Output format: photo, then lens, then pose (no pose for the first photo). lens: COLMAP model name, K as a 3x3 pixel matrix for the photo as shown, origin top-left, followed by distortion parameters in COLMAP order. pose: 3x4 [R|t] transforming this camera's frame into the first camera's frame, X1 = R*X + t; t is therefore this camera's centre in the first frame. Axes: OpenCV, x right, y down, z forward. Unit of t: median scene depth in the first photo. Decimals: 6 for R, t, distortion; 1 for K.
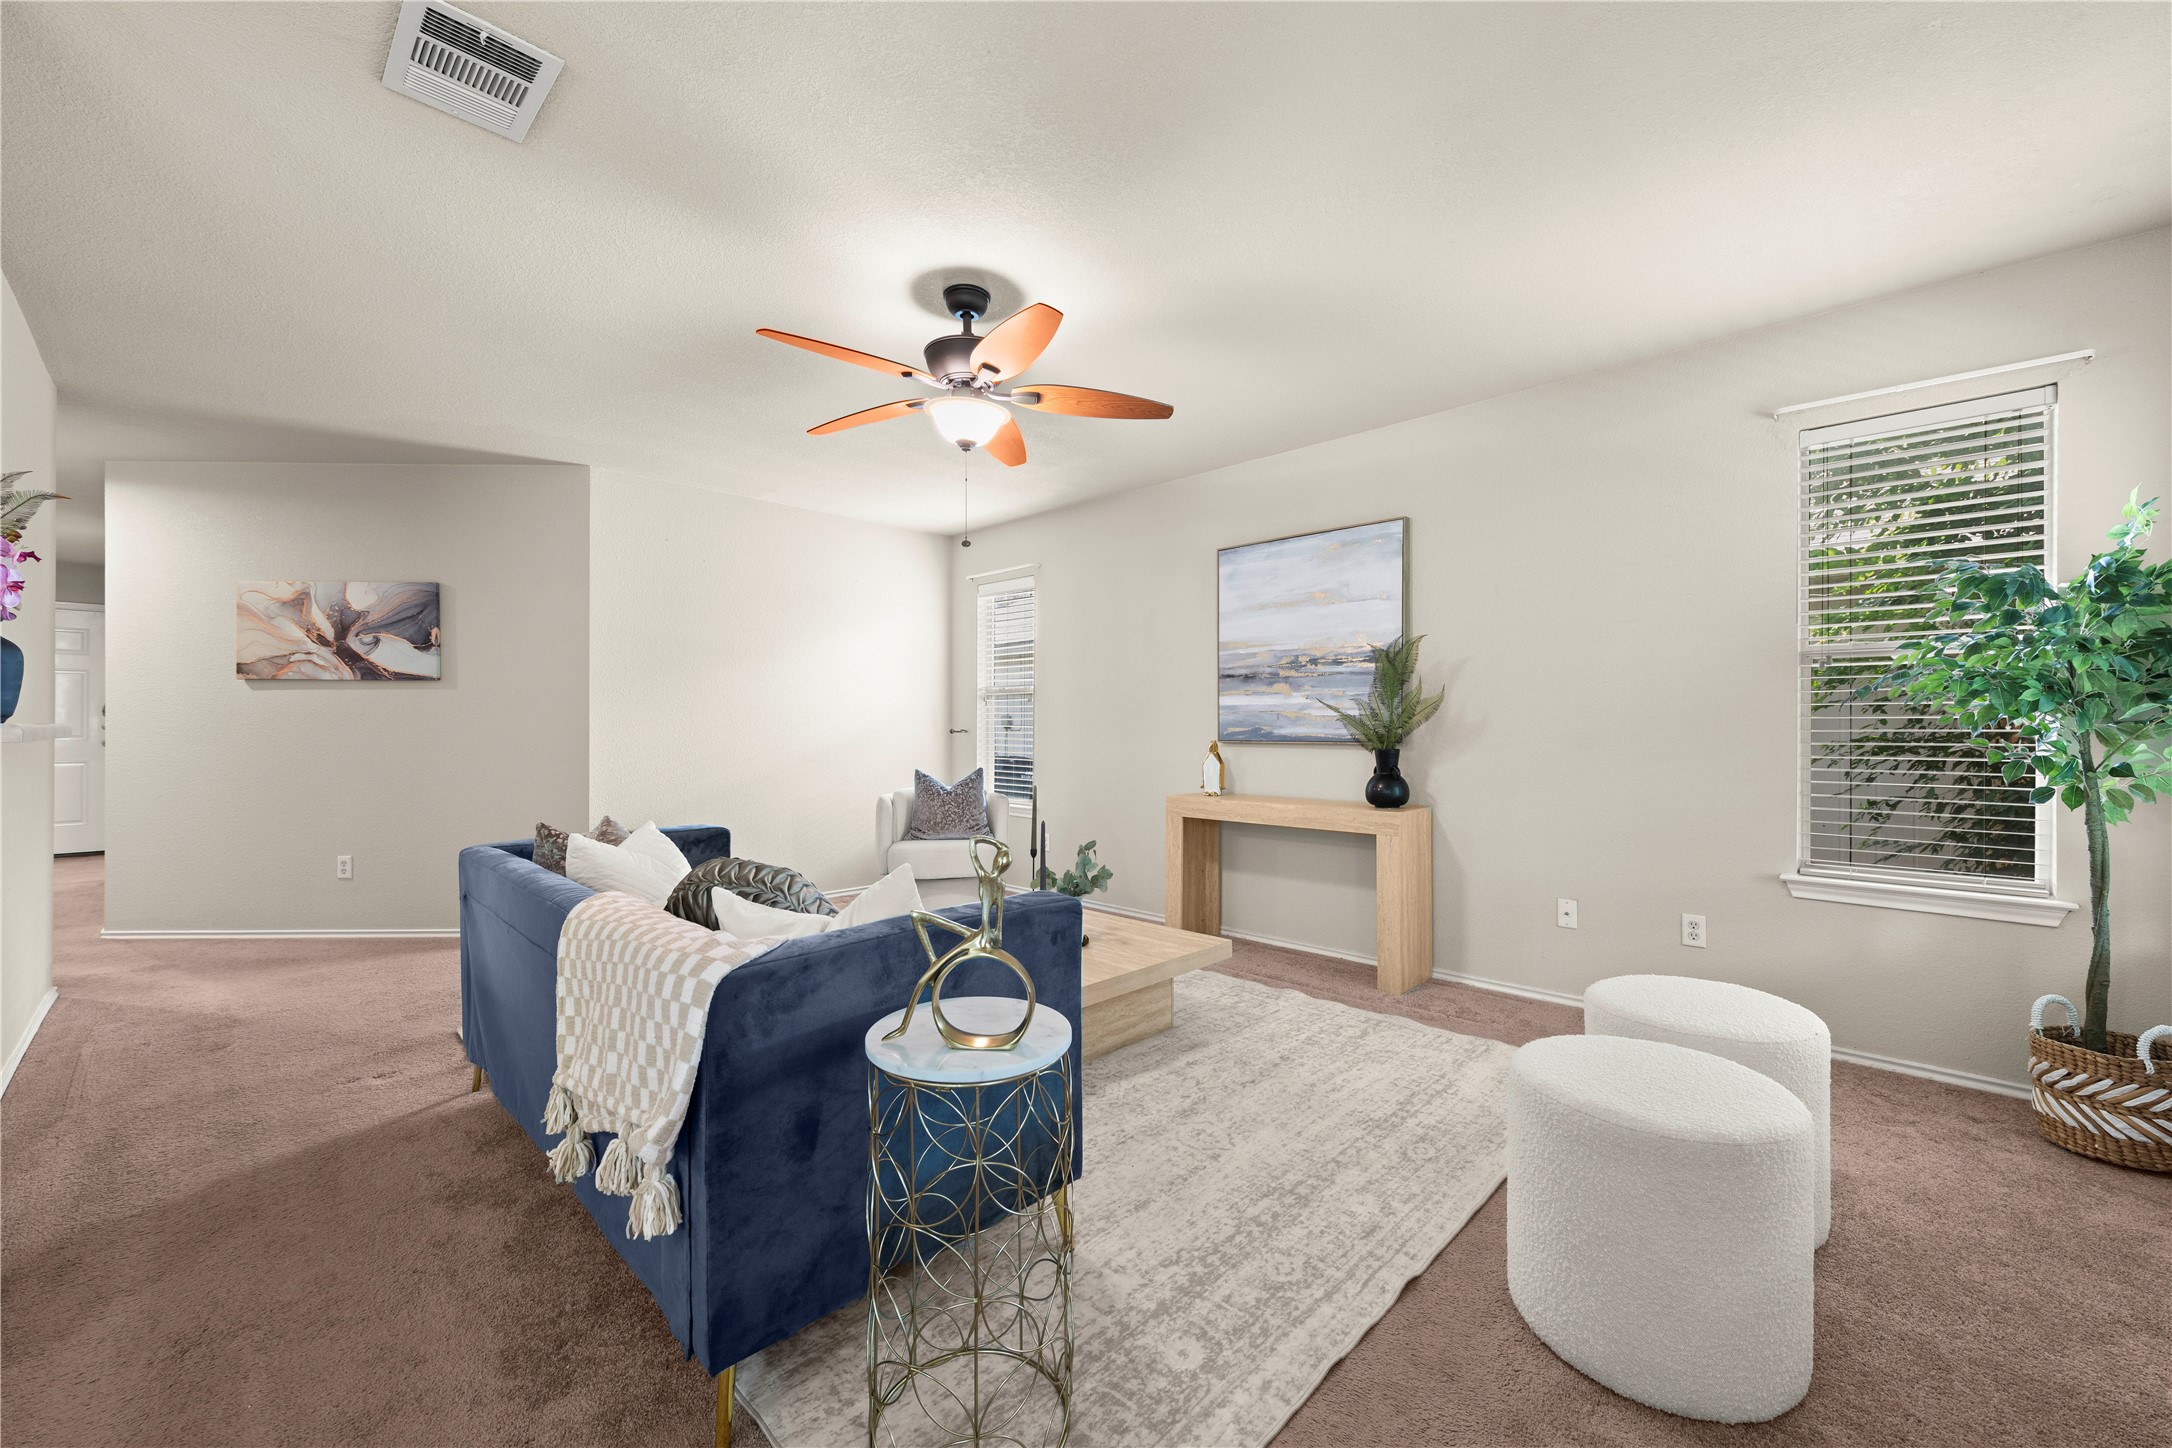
lens RADIAL K [[851.2, 0, 1092.9], [0, 851.2, 721.1], [0, 0, 1]] dist [0.000555, -0.000398]
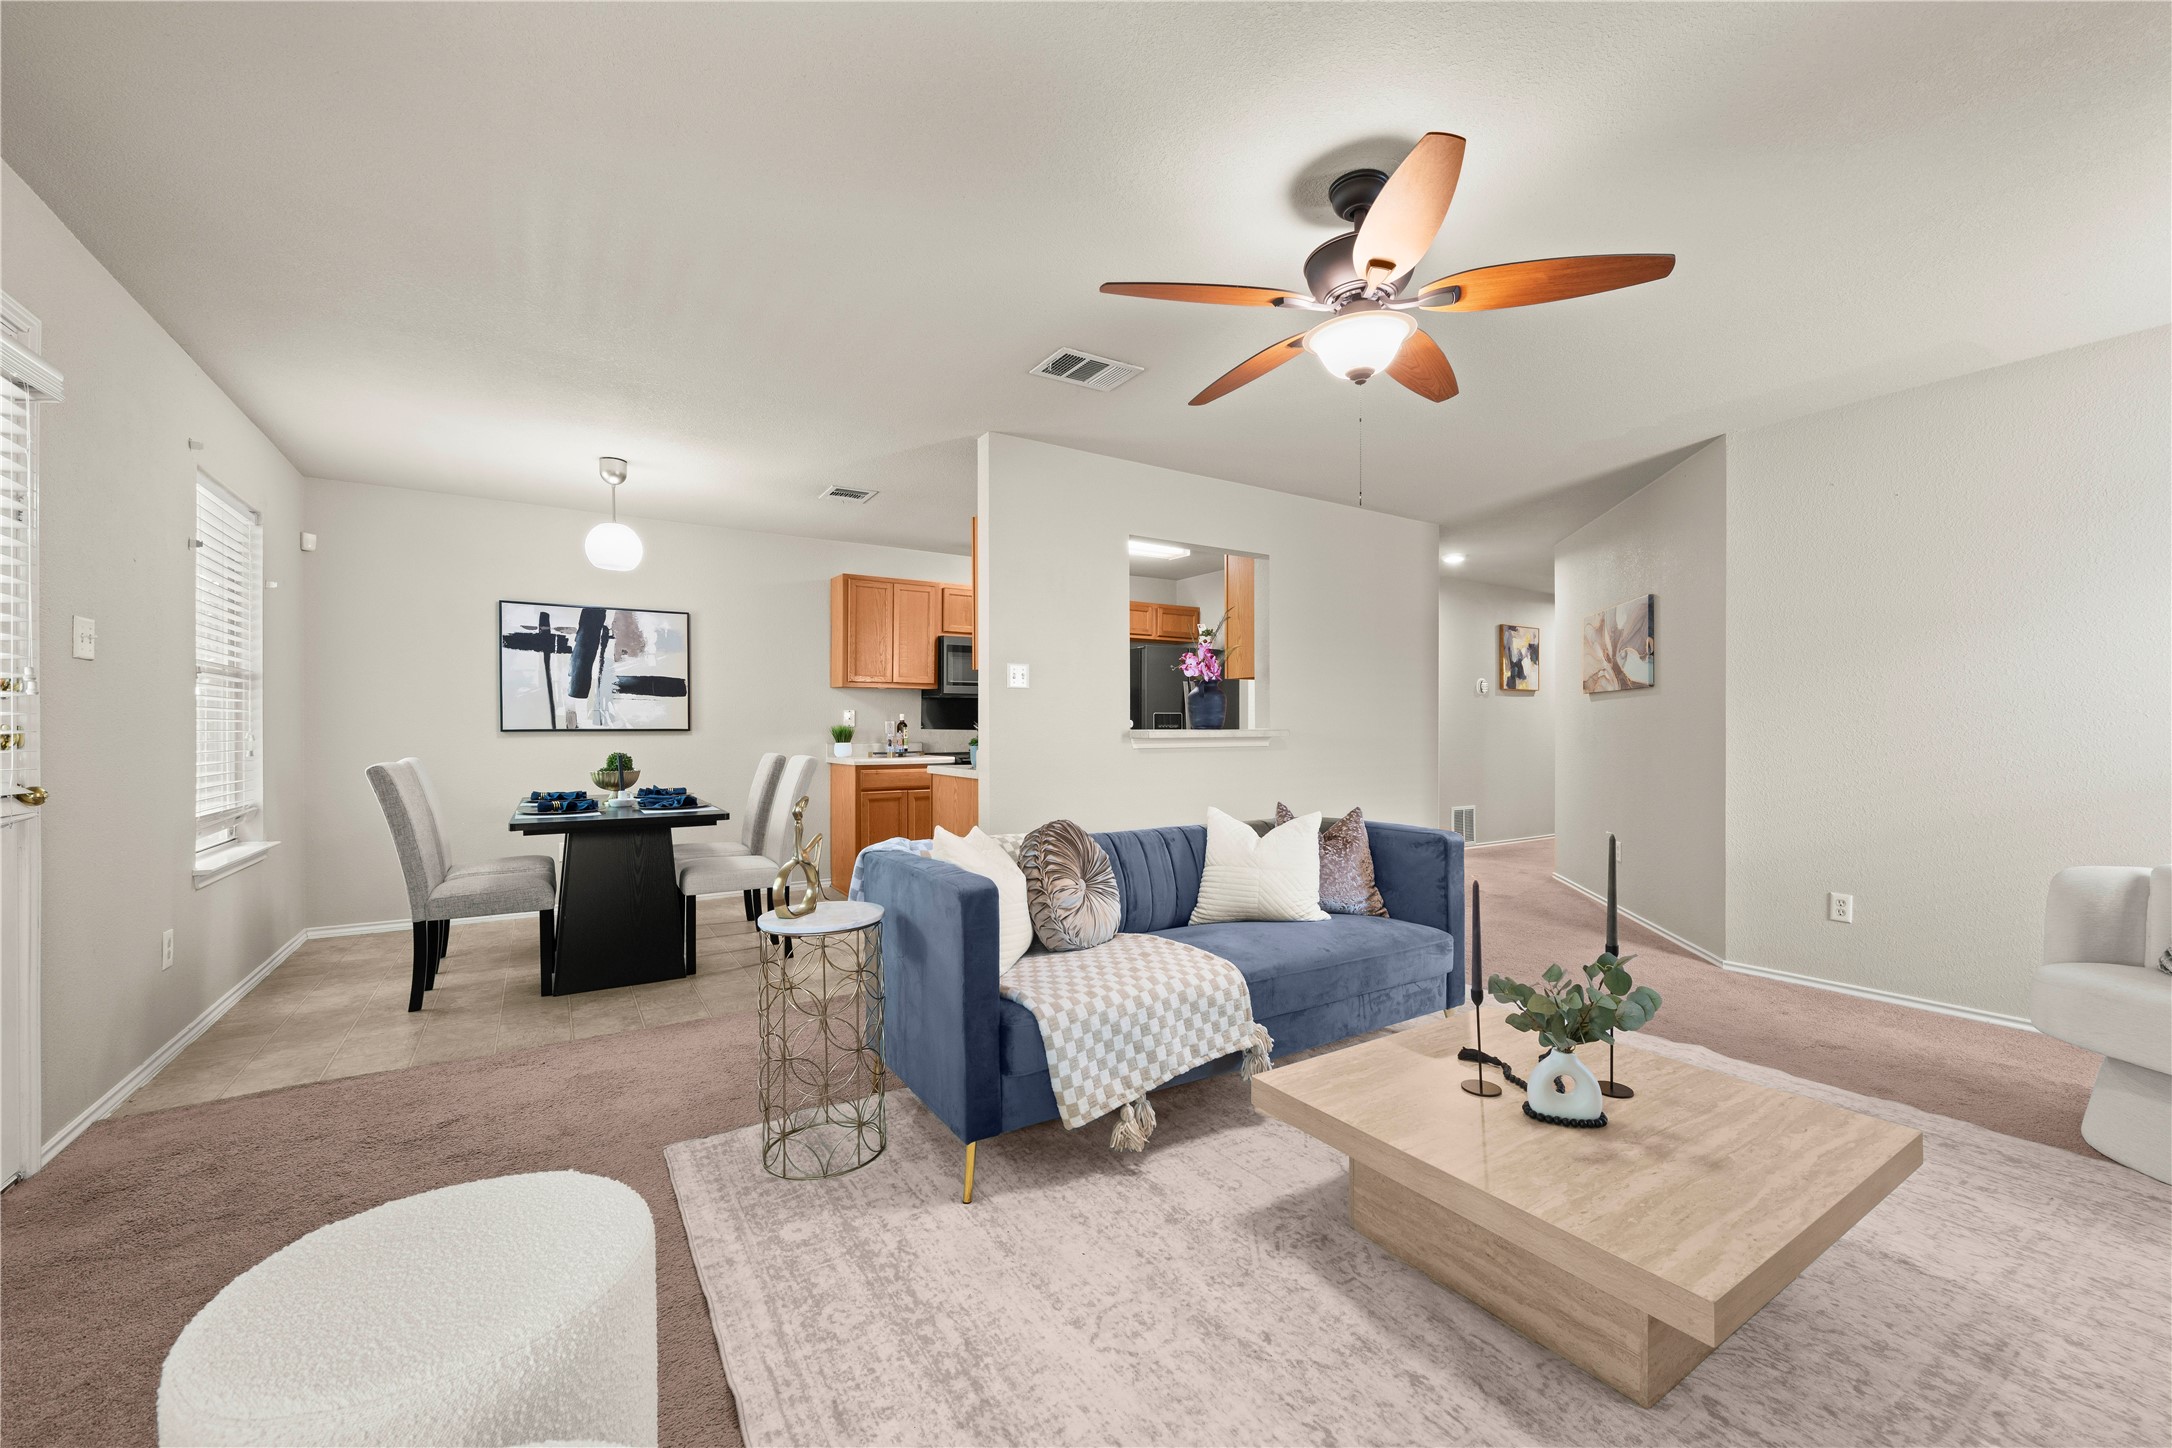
lens RADIAL K [[851.2, 0, 1091.8], [0, 851.2, 726.9], [0, 0, 1]] dist [0.000555, -0.000398]
pose [[-0.228007, -0.006820, -0.973636, 1.066961], [0.004879, 0.999955, -0.008146, 0.012508], [0.973647, -0.006608, -0.227963, 1.482589]]
